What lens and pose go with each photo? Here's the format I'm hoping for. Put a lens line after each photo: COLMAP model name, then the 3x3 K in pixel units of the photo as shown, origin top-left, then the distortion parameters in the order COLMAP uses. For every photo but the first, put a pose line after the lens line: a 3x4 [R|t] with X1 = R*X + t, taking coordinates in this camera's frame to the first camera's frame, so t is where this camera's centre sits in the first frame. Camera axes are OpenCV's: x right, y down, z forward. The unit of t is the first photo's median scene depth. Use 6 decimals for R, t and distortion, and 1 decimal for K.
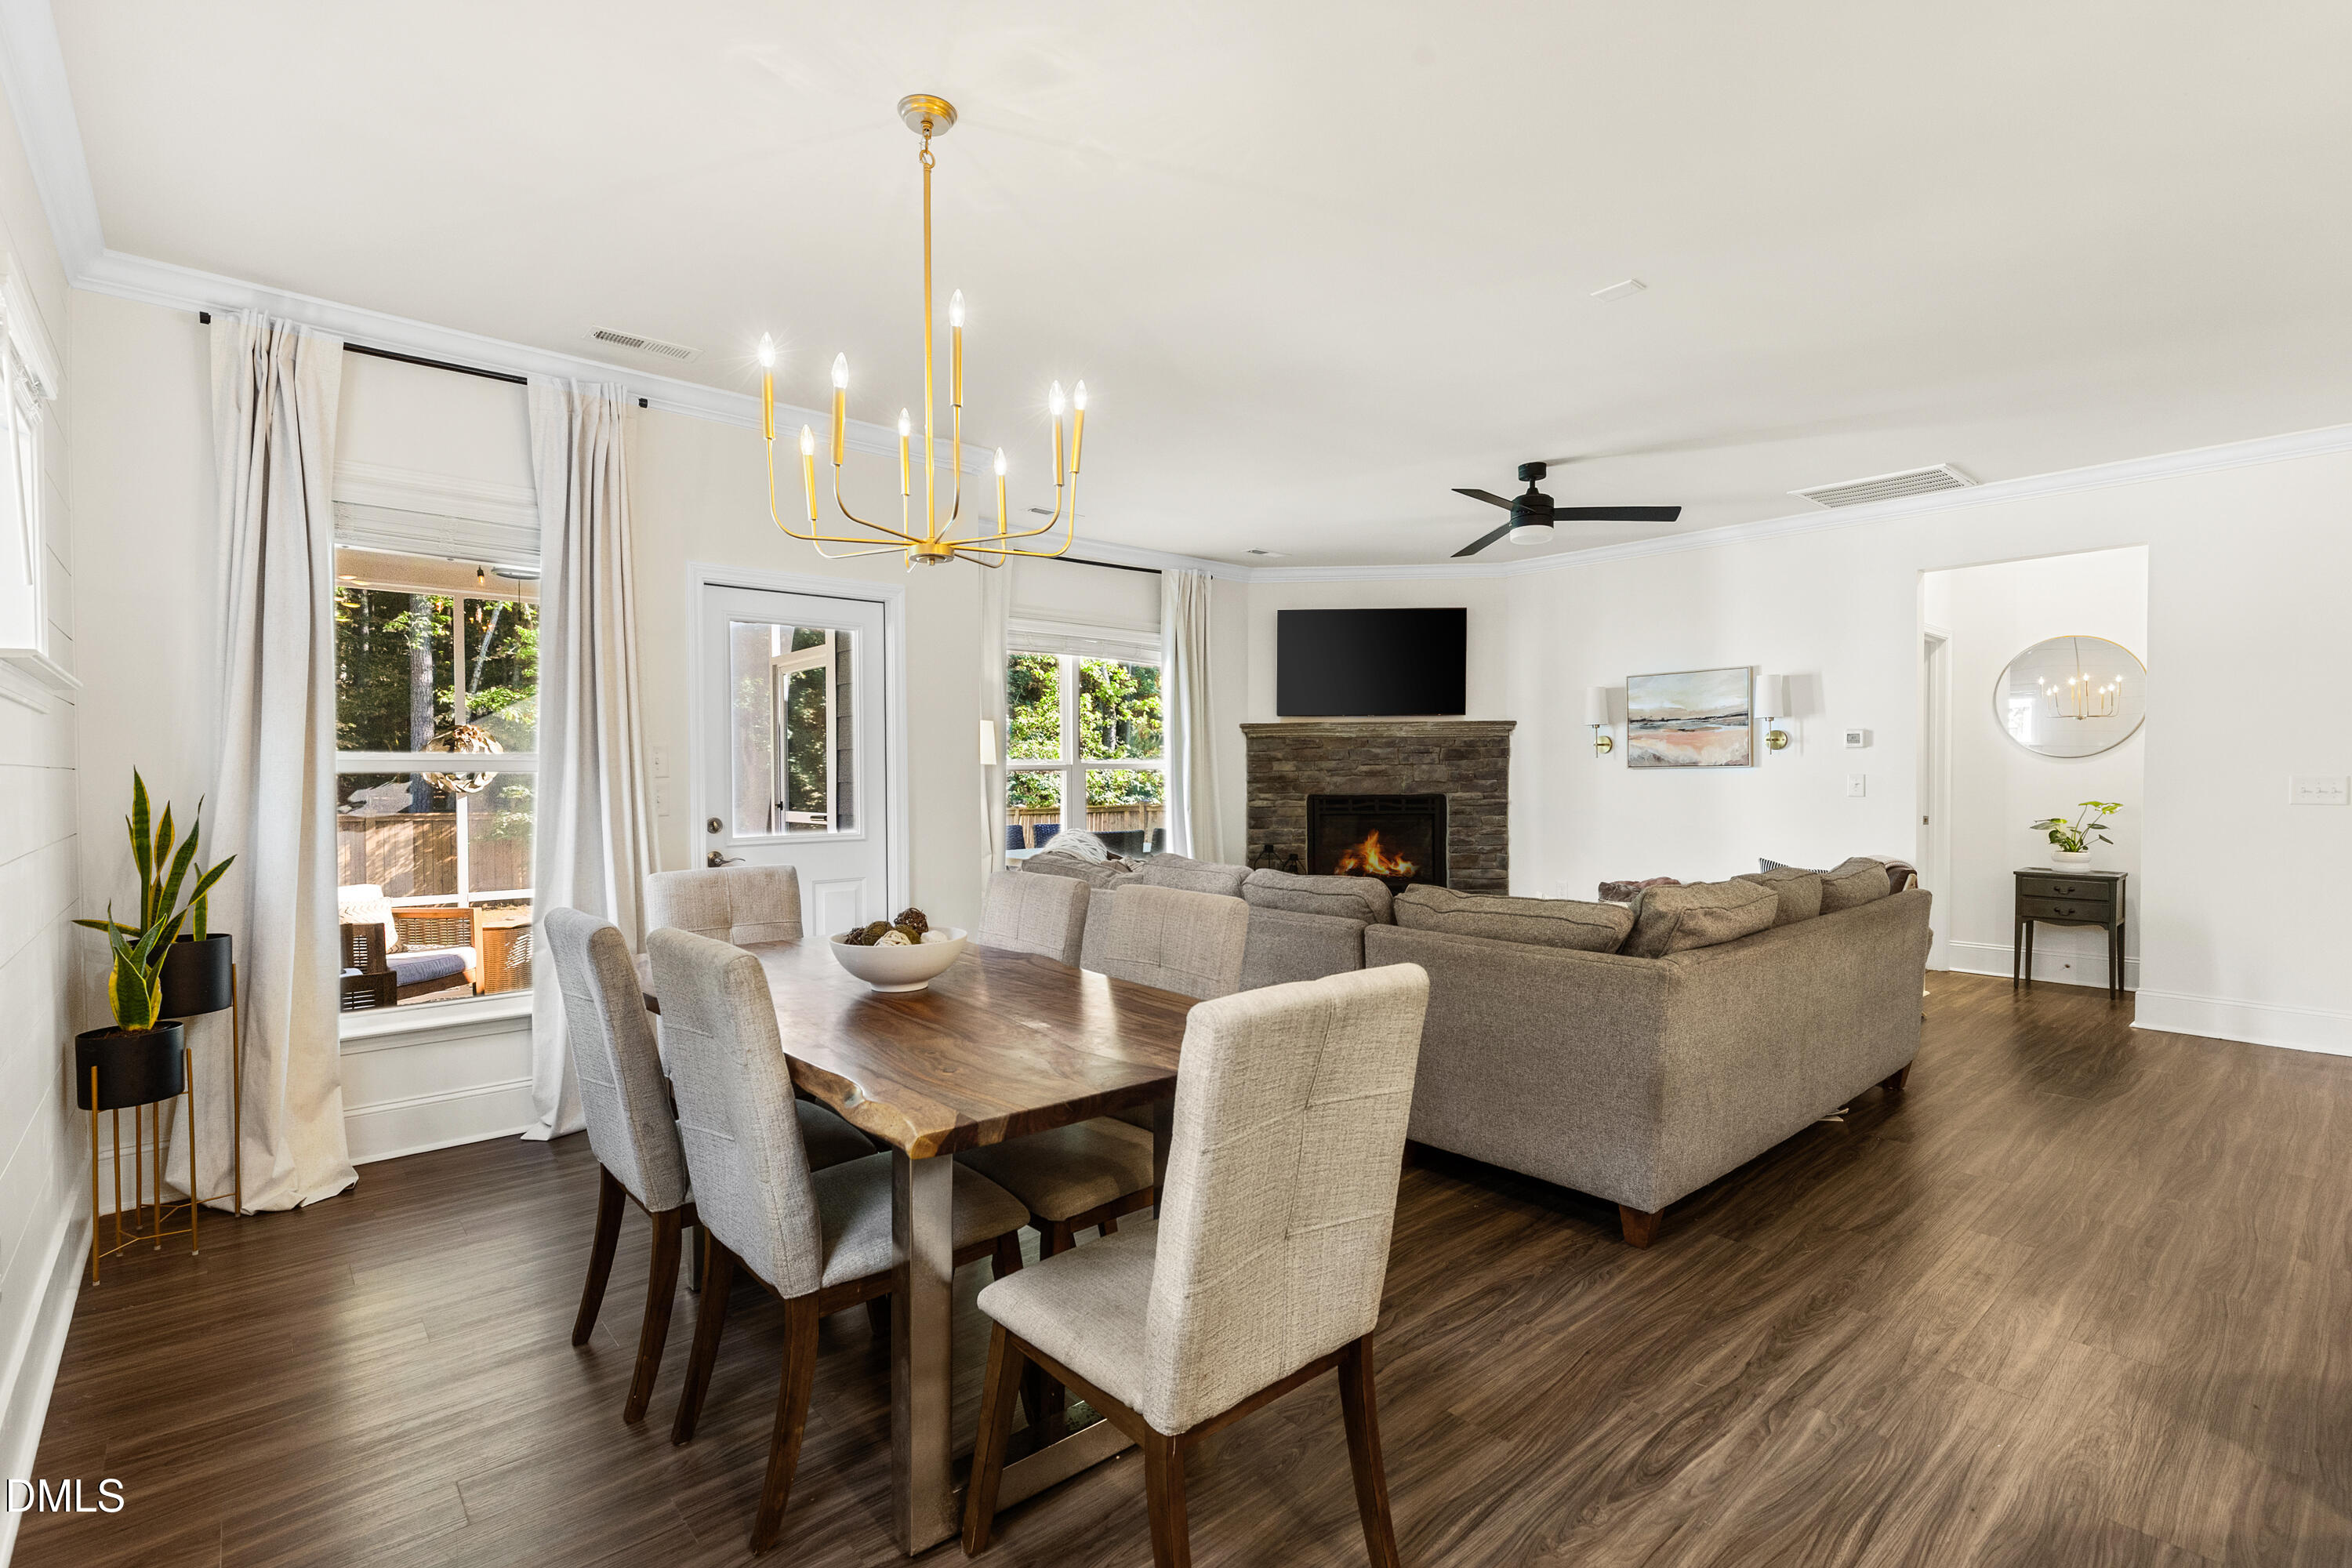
lens RADIAL K [[1062.9, 0, 1160.5], [0, 1062.9, 787.4], [0, 0, 1]] dist [0.005345, -0.002119]
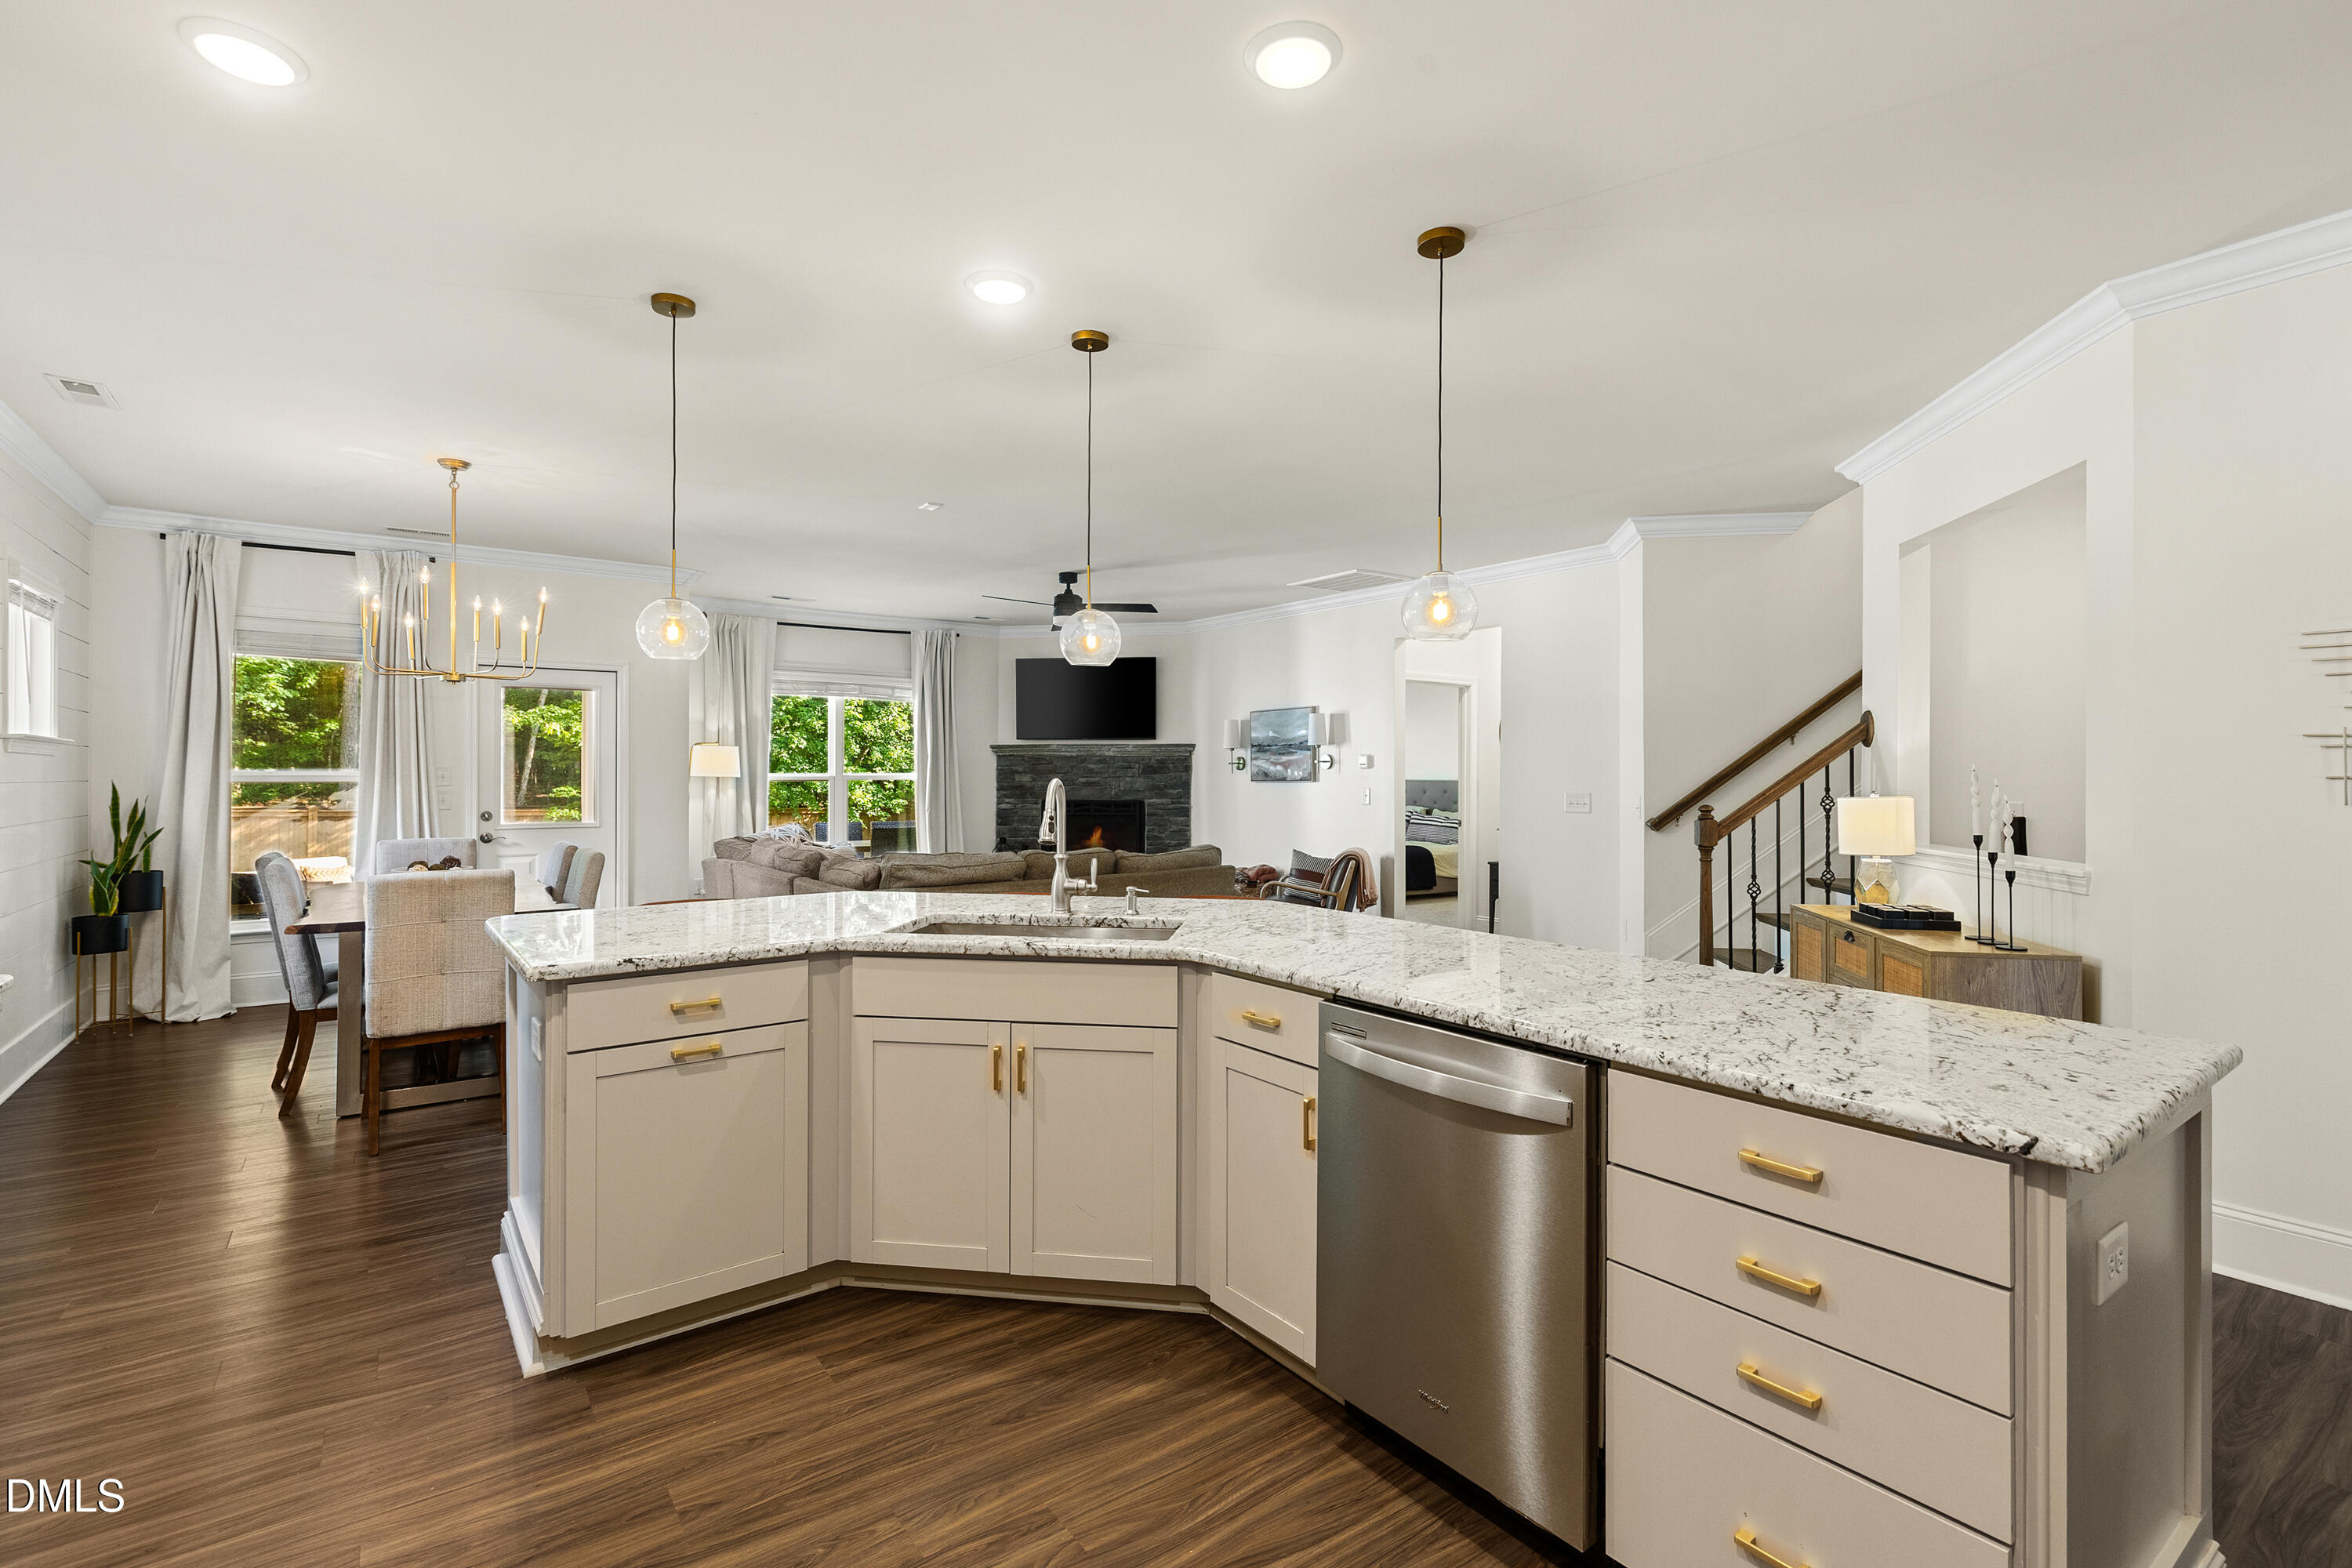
lens RADIAL K [[1062.9, 0, 1185.2], [0, 1062.9, 769.1], [0, 0, 1]] dist [0.005345, -0.002119]
pose [[0.996861, 0.006082, -0.078937, 0.624372], [-0.007738, 0.999756, -0.020693, -0.007798], [0.078791, 0.021239, 0.996665, -0.424487]]
